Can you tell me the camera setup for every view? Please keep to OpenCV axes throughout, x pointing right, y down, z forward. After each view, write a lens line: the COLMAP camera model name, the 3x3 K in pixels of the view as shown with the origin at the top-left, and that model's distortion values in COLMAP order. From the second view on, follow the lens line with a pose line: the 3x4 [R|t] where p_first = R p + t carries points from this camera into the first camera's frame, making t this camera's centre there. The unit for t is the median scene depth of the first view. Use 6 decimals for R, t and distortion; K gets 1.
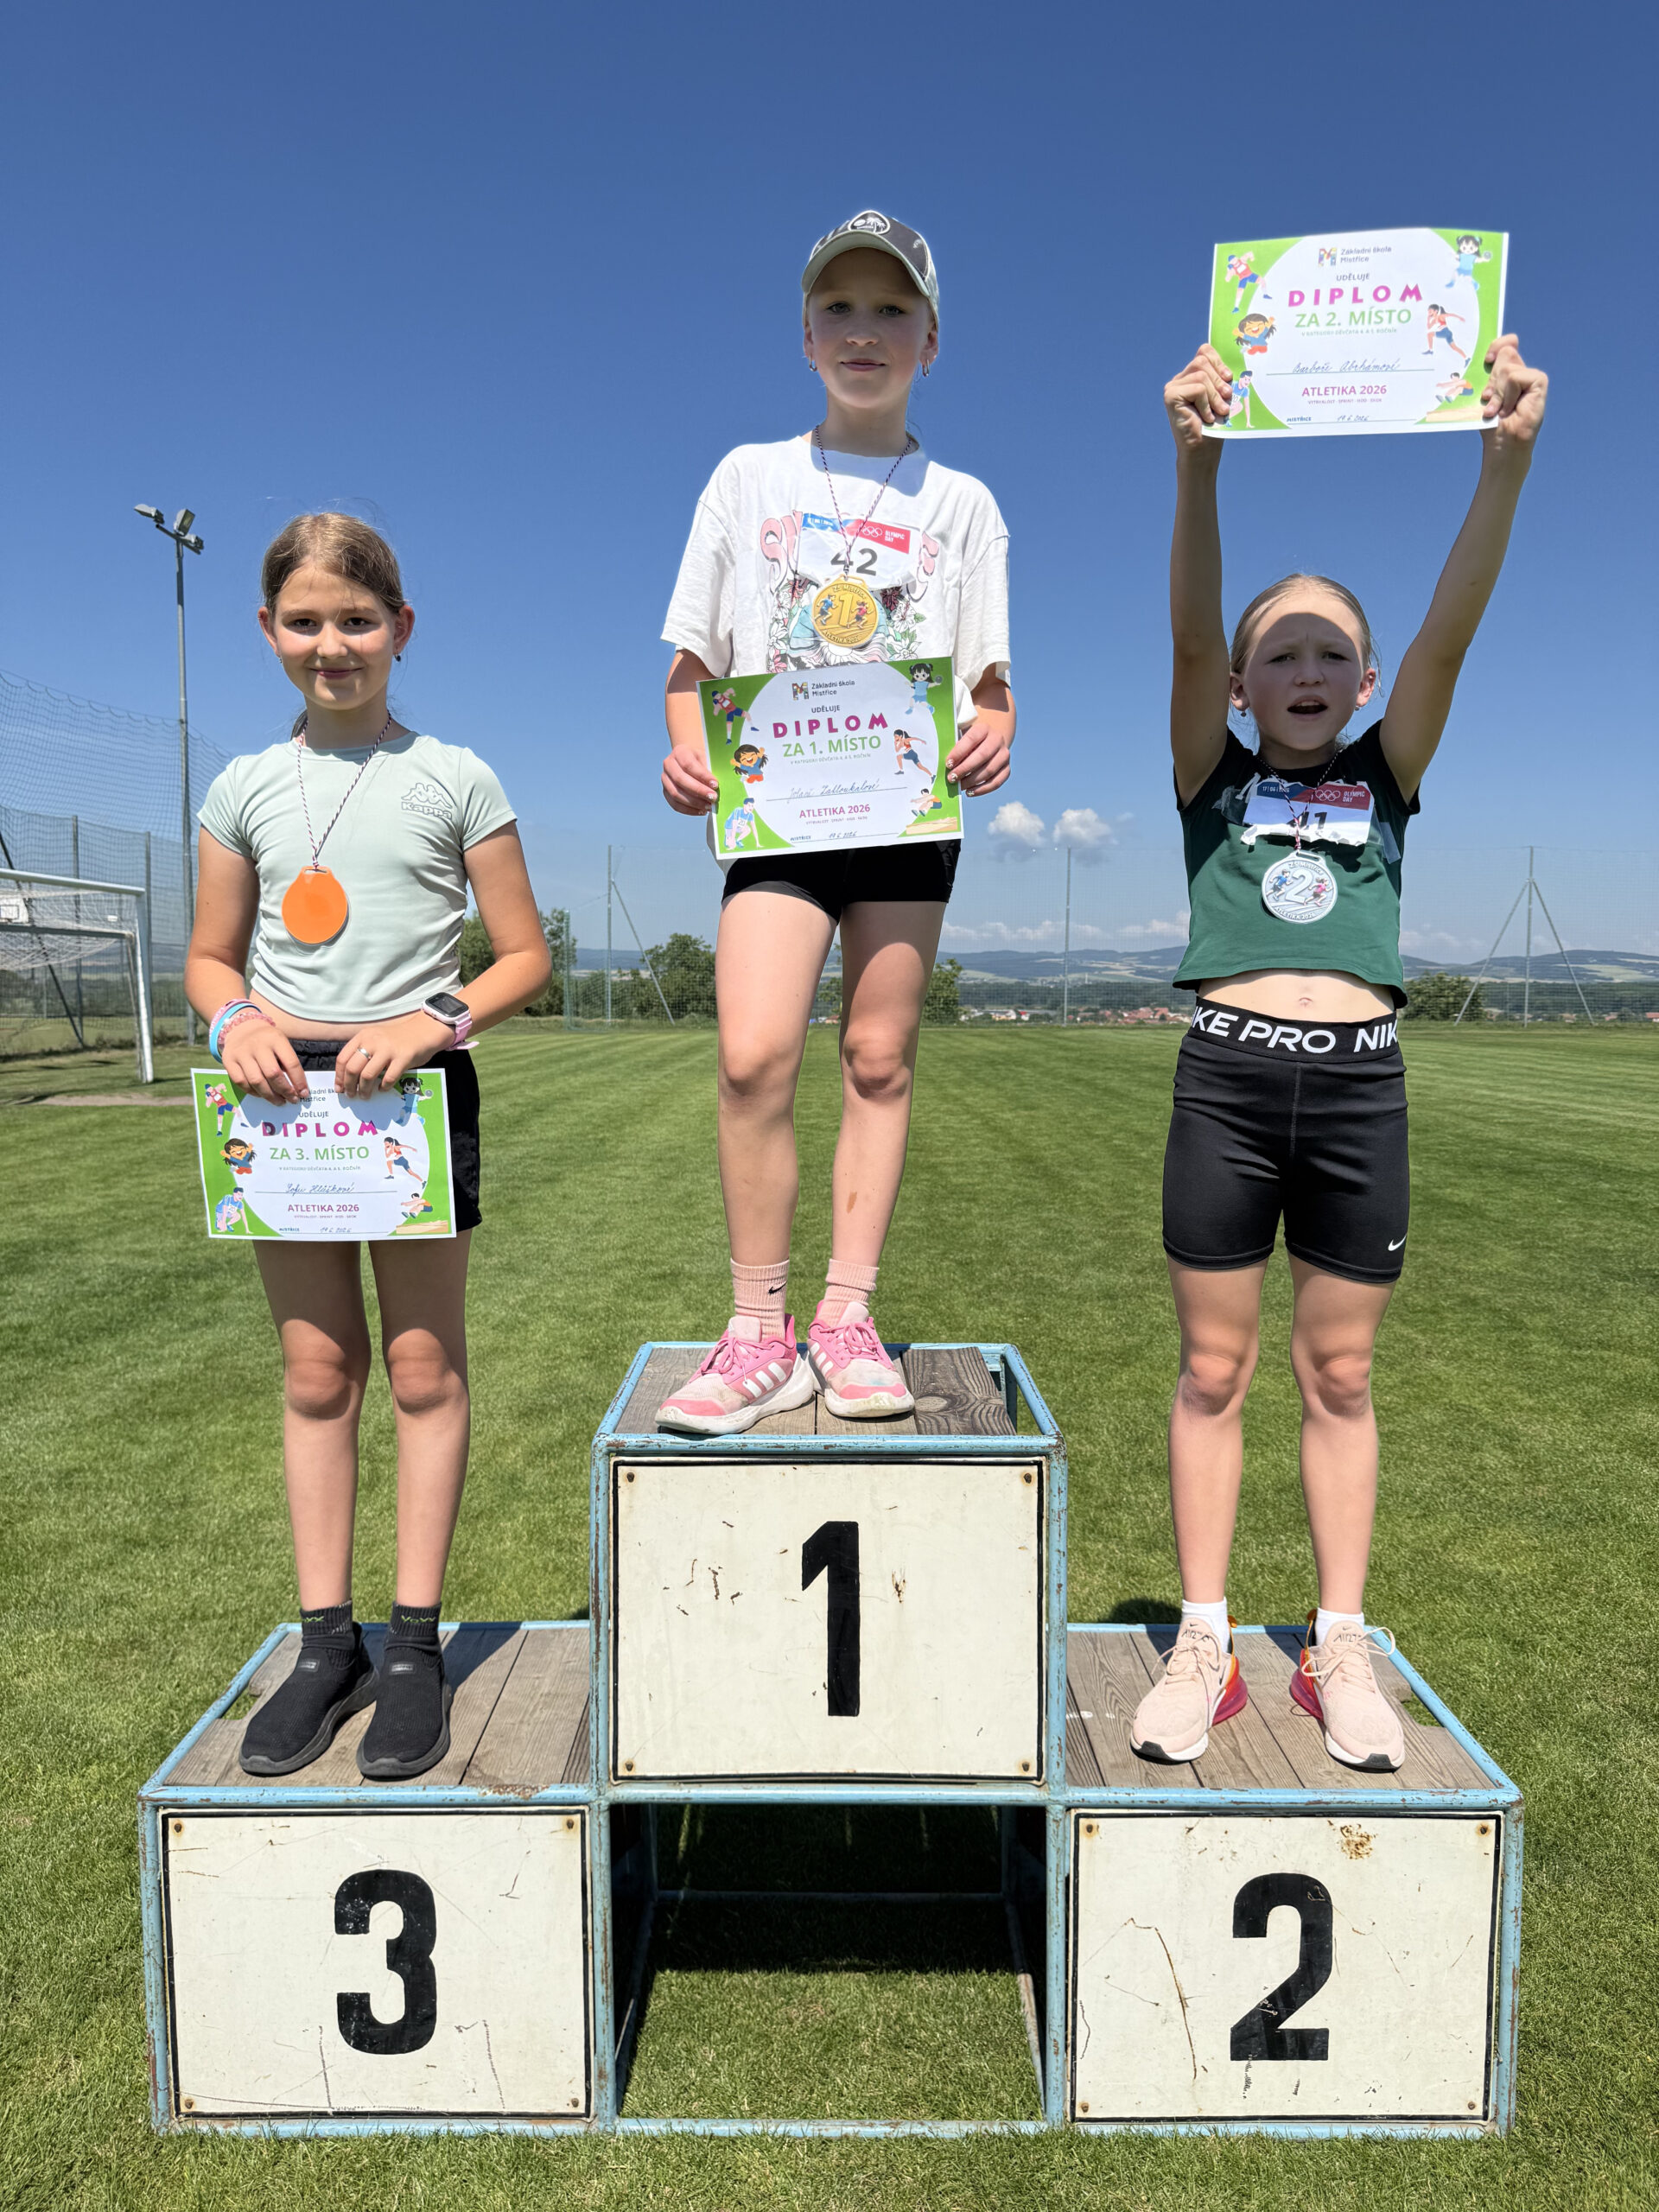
lens RADIAL K [[1584.3, 0, 824.4], [0, 1584.3, 1111.1], [0, 0, 1]] dist [0.045492, -0.042189]
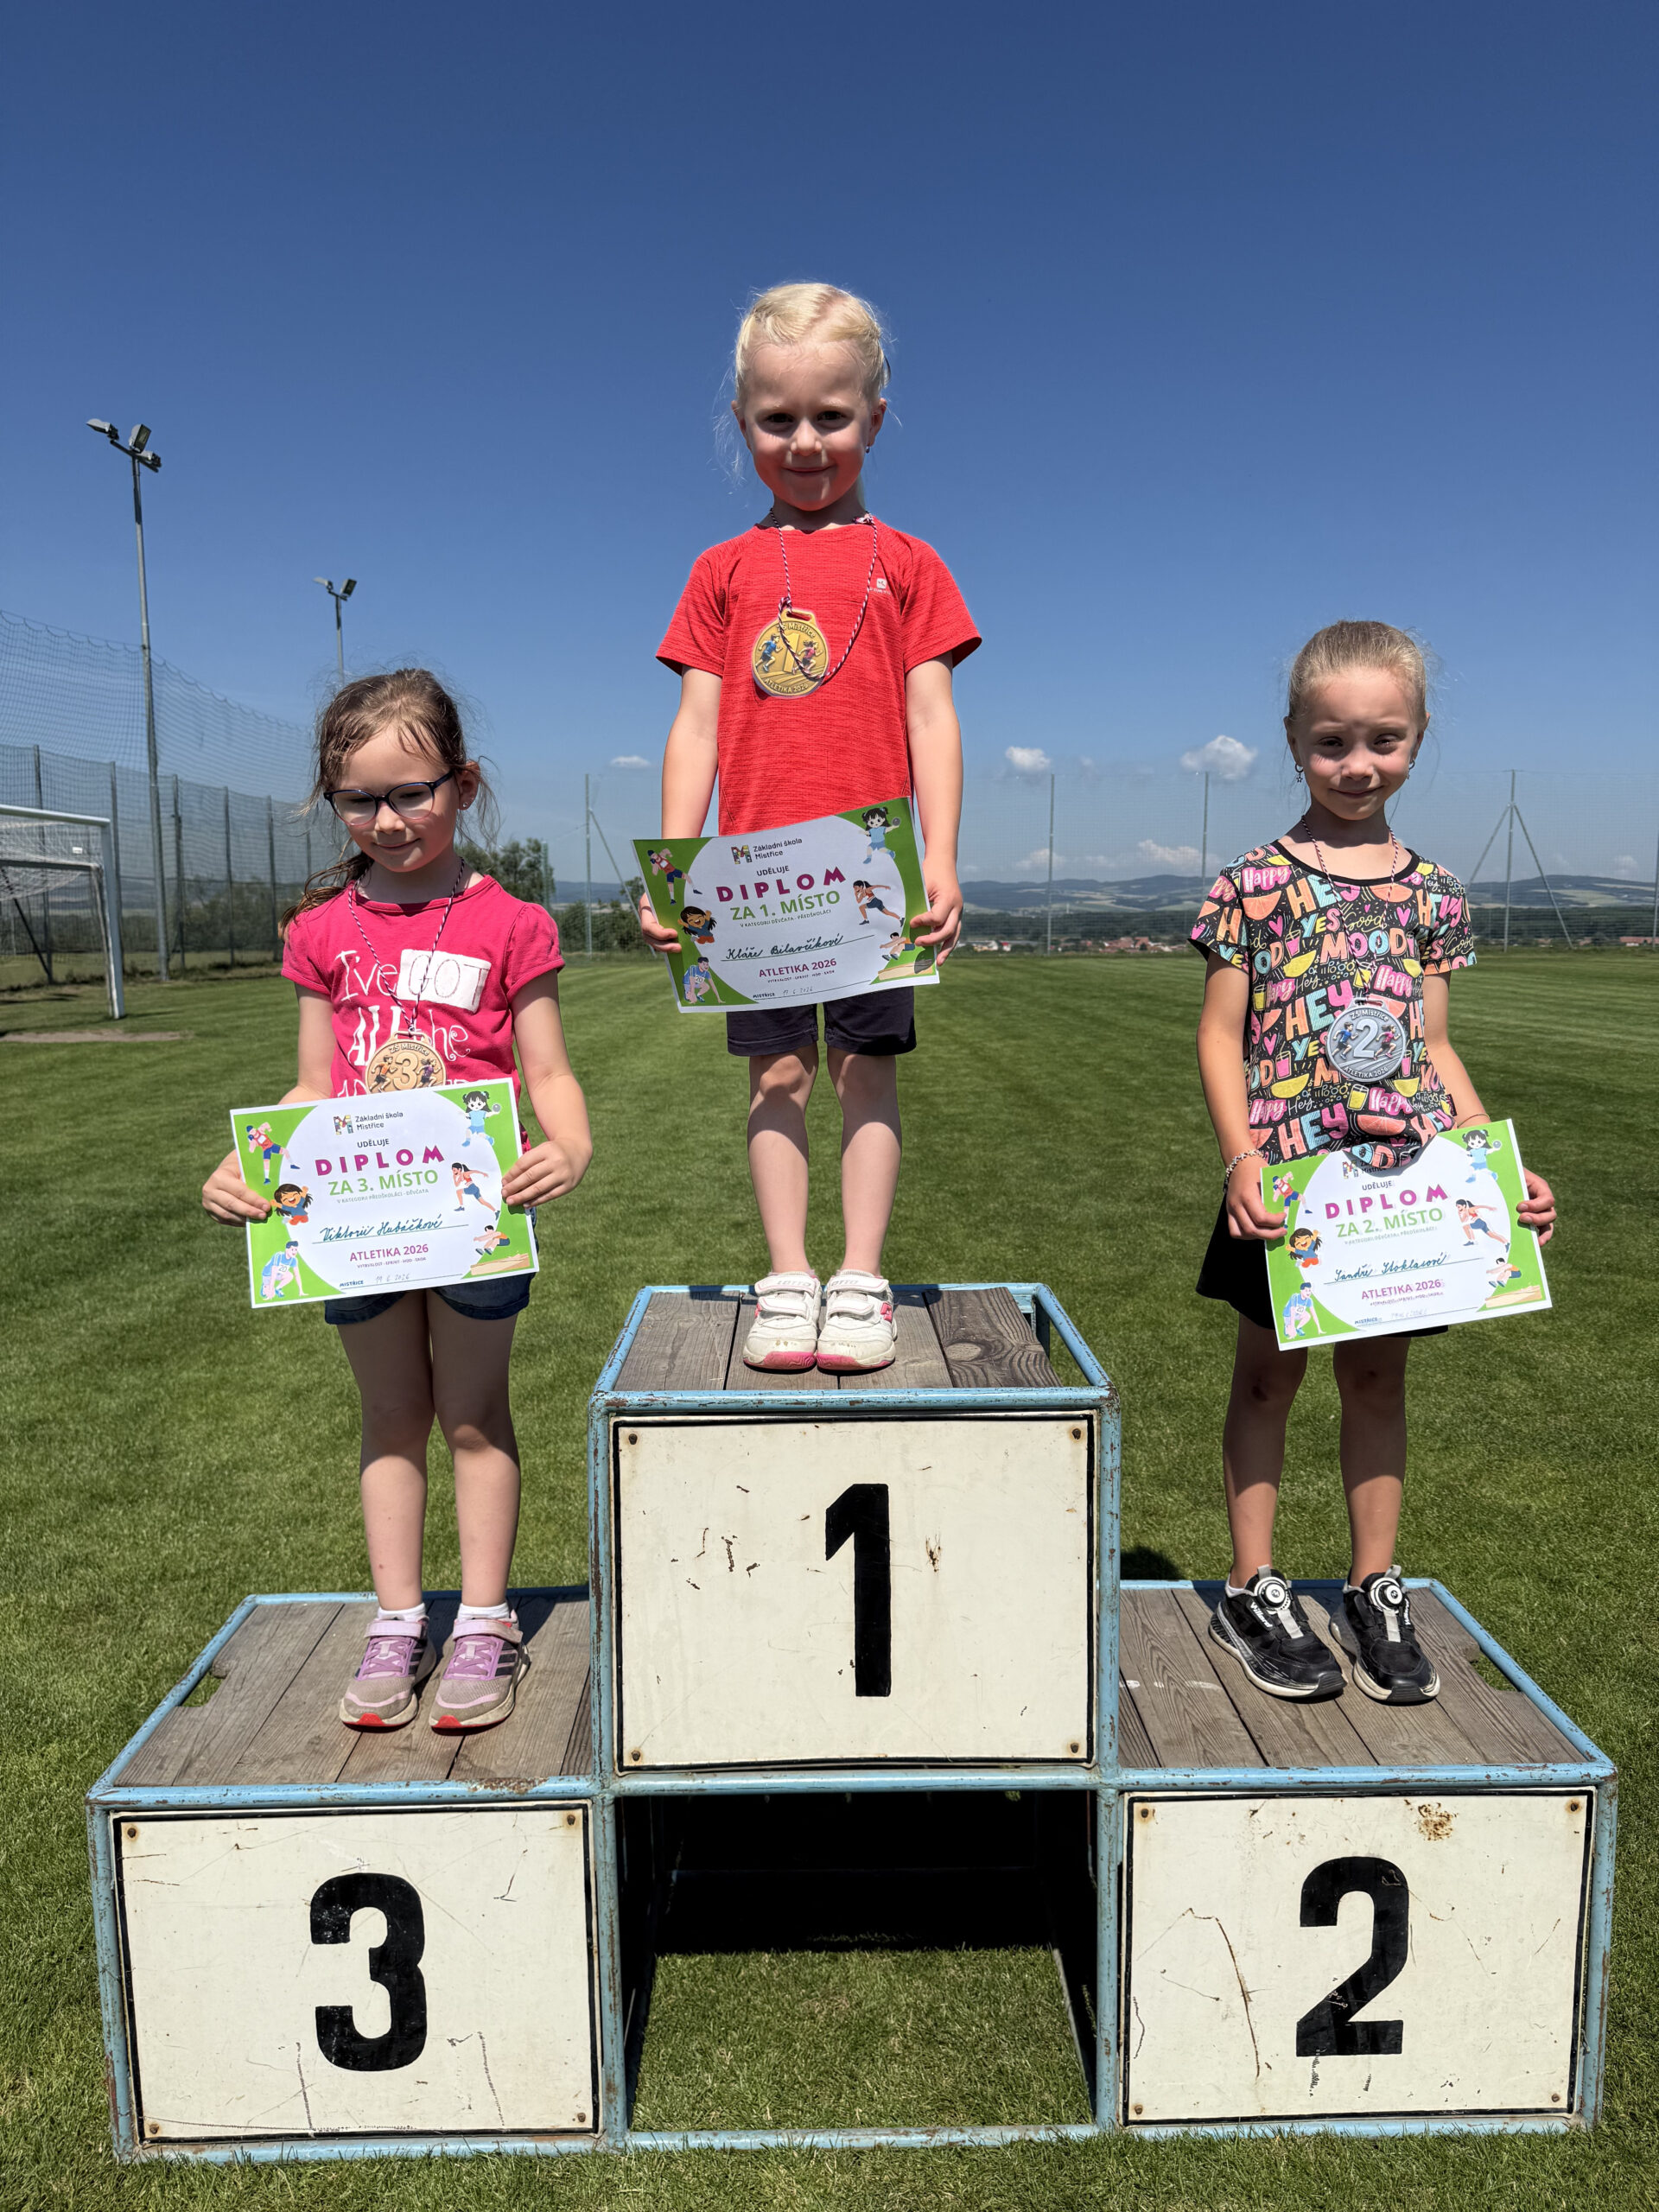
lens RADIAL K [[1539.2, 0, 832.9], [0, 1539.2, 1114.4], [0, 0, 1]] dist [0.049219, -0.040411]
pose [[0.999722, -0.010435, 0.021125, -0.018158], [0.009498, 0.998987, 0.043979, 0.007724], [-0.021562, -0.043767, 0.998809, 0.096992]]
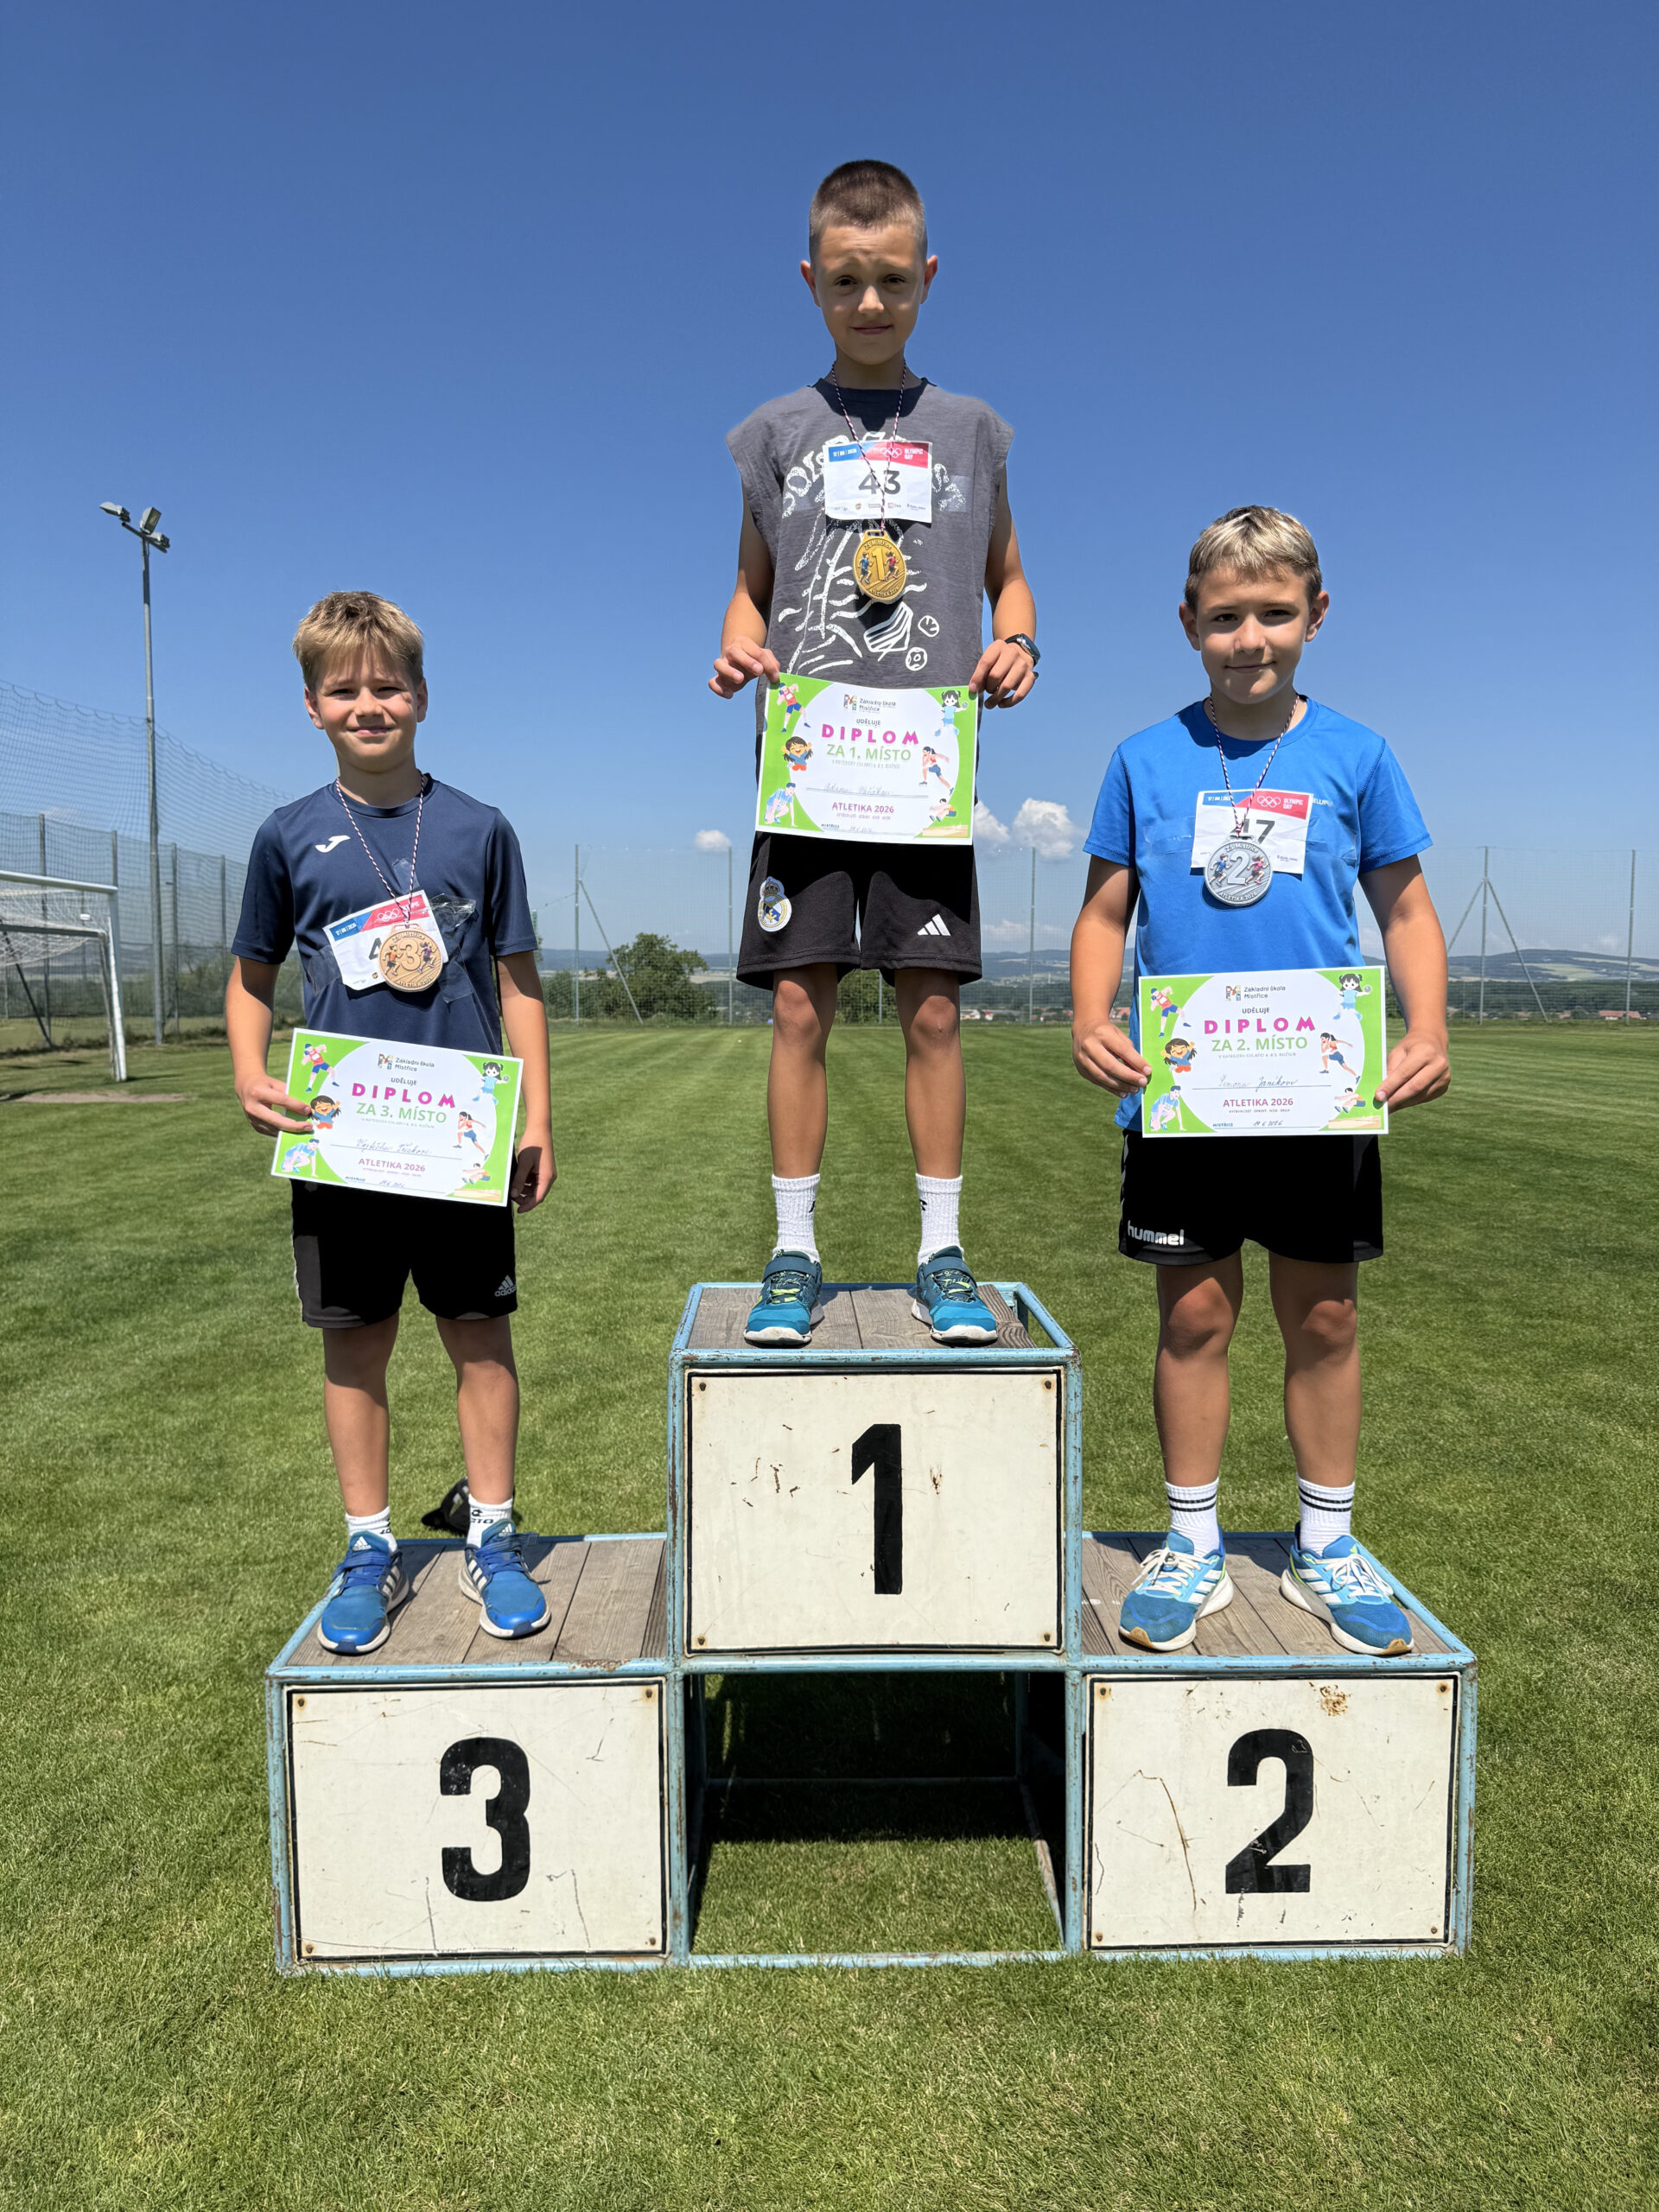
lens RADIAL K [[1632.0, 0, 814.0], [0, 1632.0, 1120.0], [0, 0, 1]] dist [0.067126, -0.085495]
pose [[0.999601, -0.004096, 0.027945, -0.051262], [0.004144, 0.999990, -0.001670, 0.028099], [-0.027937, 0.001785, 0.999608, -0.124308]]
